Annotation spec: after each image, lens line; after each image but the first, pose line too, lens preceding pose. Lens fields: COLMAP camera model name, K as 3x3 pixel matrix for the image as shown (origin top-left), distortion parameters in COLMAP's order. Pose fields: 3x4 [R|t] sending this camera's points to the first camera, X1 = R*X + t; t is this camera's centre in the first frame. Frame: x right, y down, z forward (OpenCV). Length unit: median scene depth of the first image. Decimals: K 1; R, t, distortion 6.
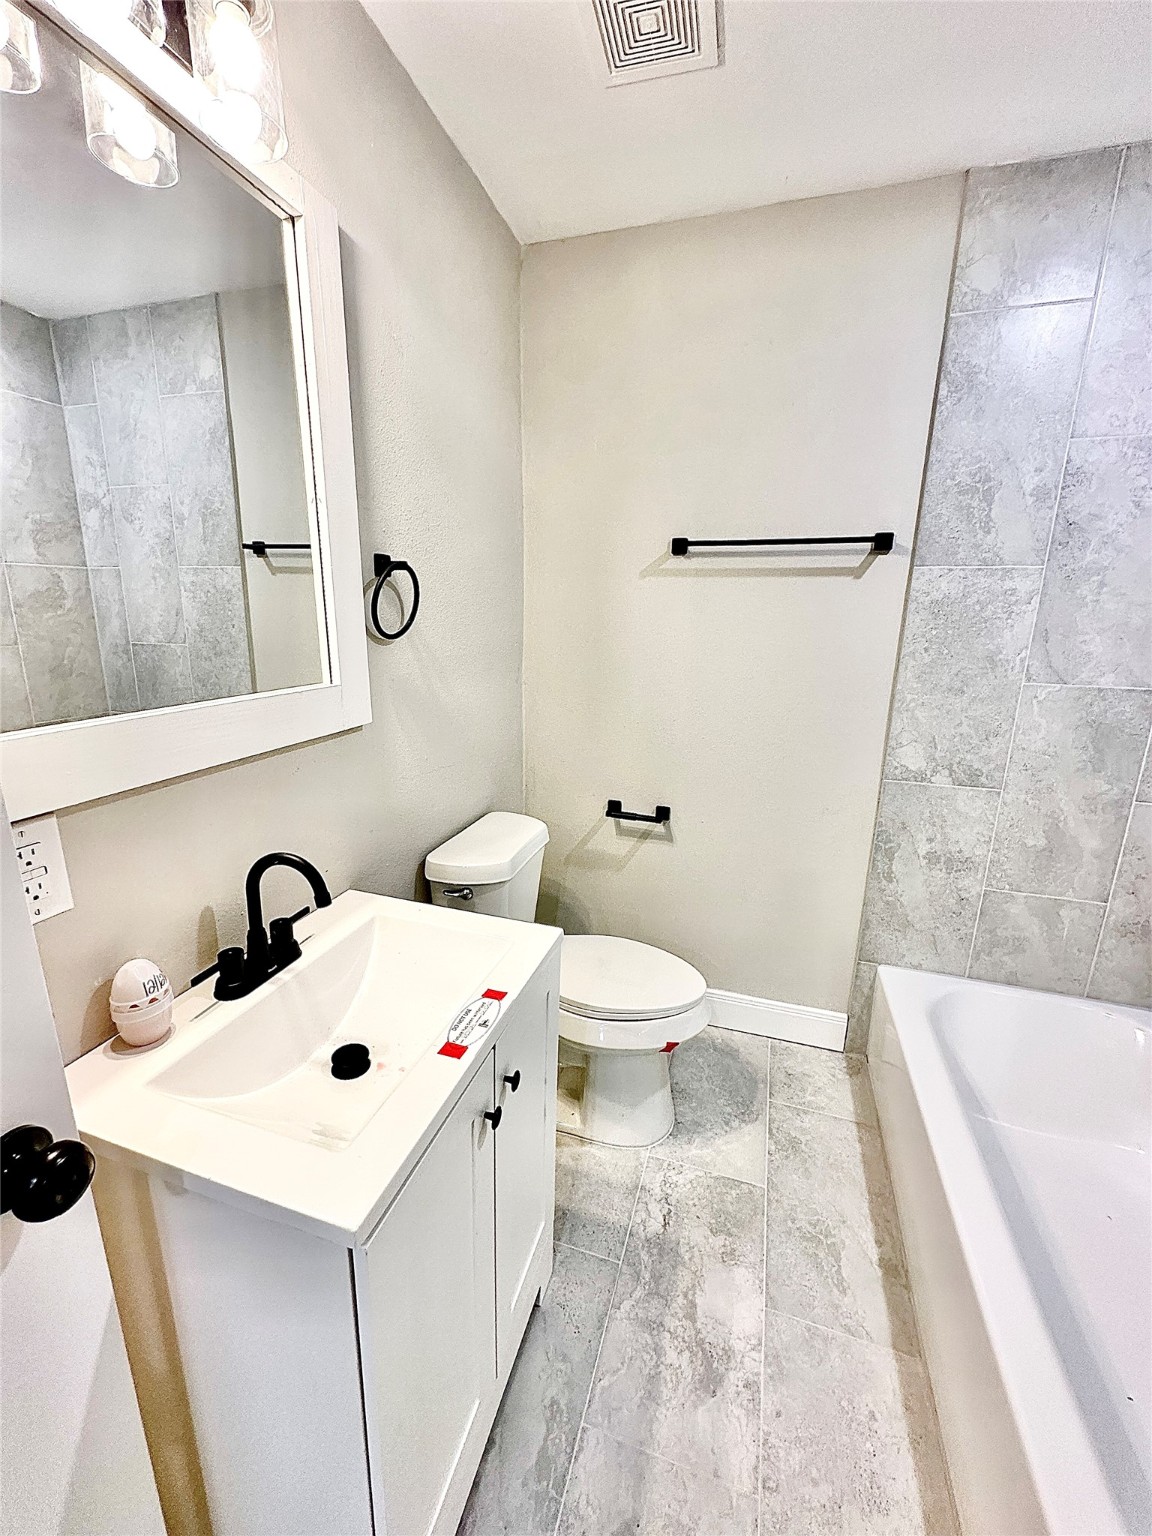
lens RADIAL K [[612.6, 0, 572.2], [0, 612.6, 769.7], [0, 0, 1]] dist [0.000650, 0.000294]
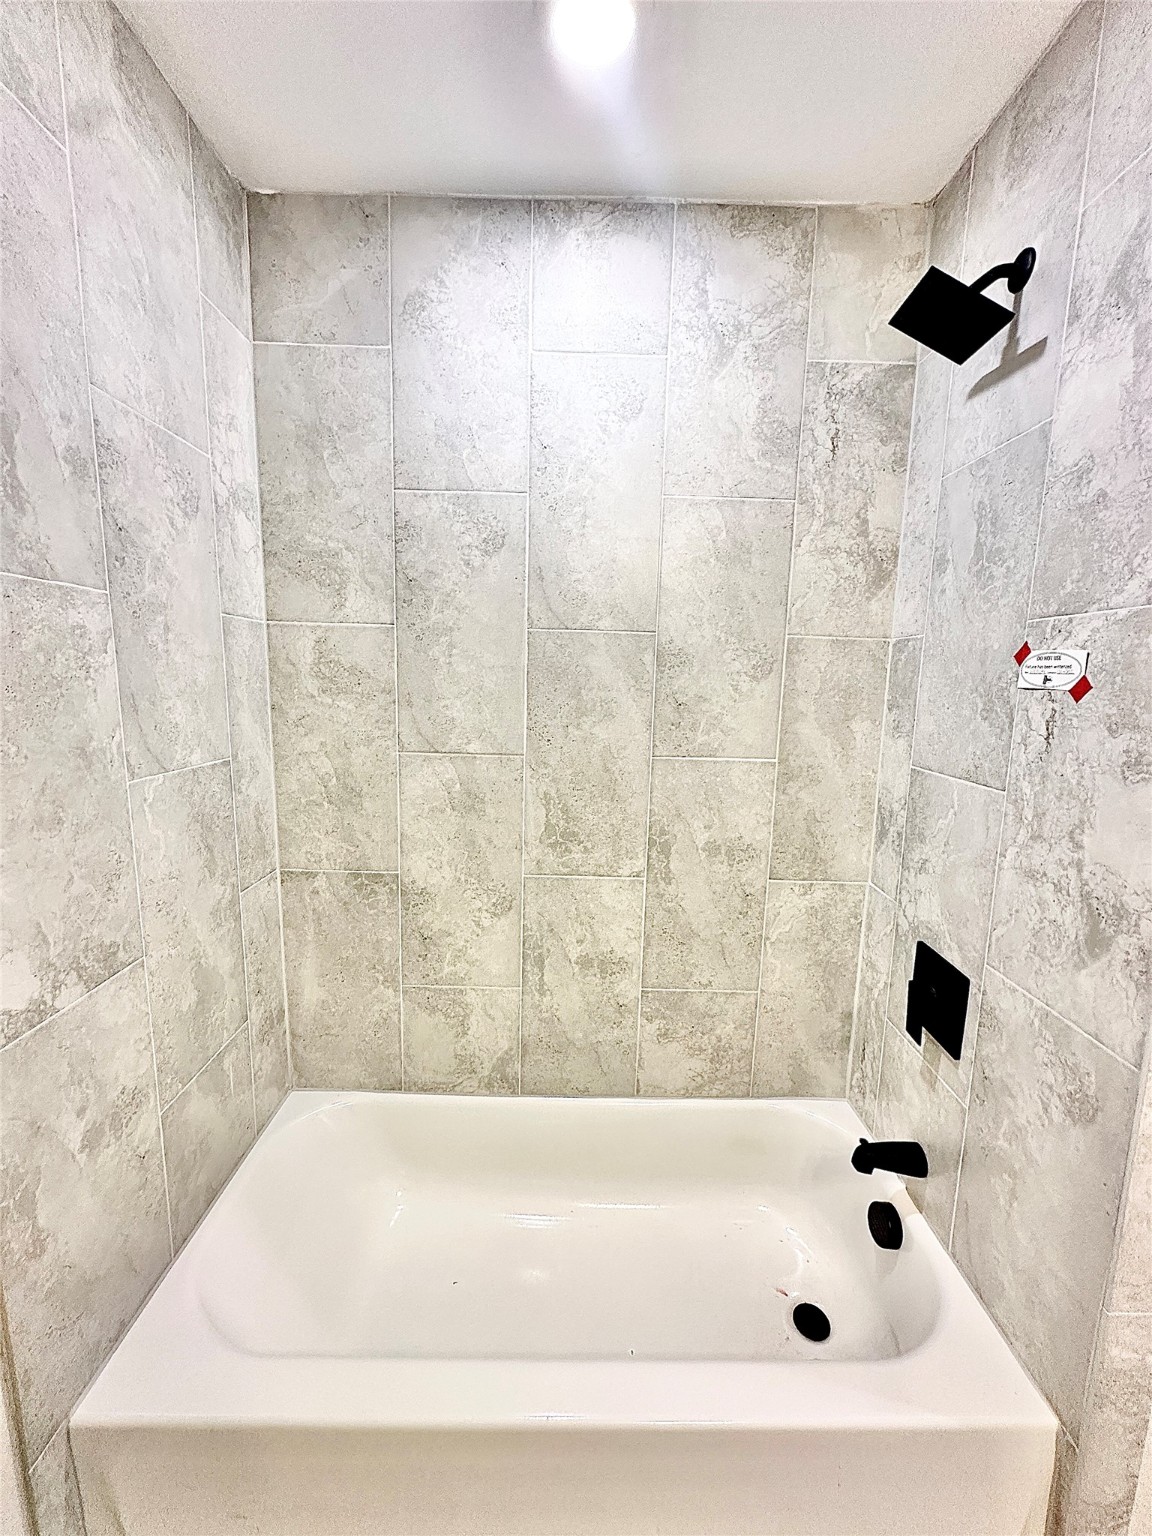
lens RADIAL K [[612.6, 0, 572.7], [0, 612.6, 766.6], [0, 0, 1]] dist [0.000650, 0.000294]
pose [[-0.298824, -0.166038, 0.939753, 0.041381], [0.203761, 0.950938, 0.232806, -0.207017], [-0.932301, 0.261053, -0.250331, 0.738485]]
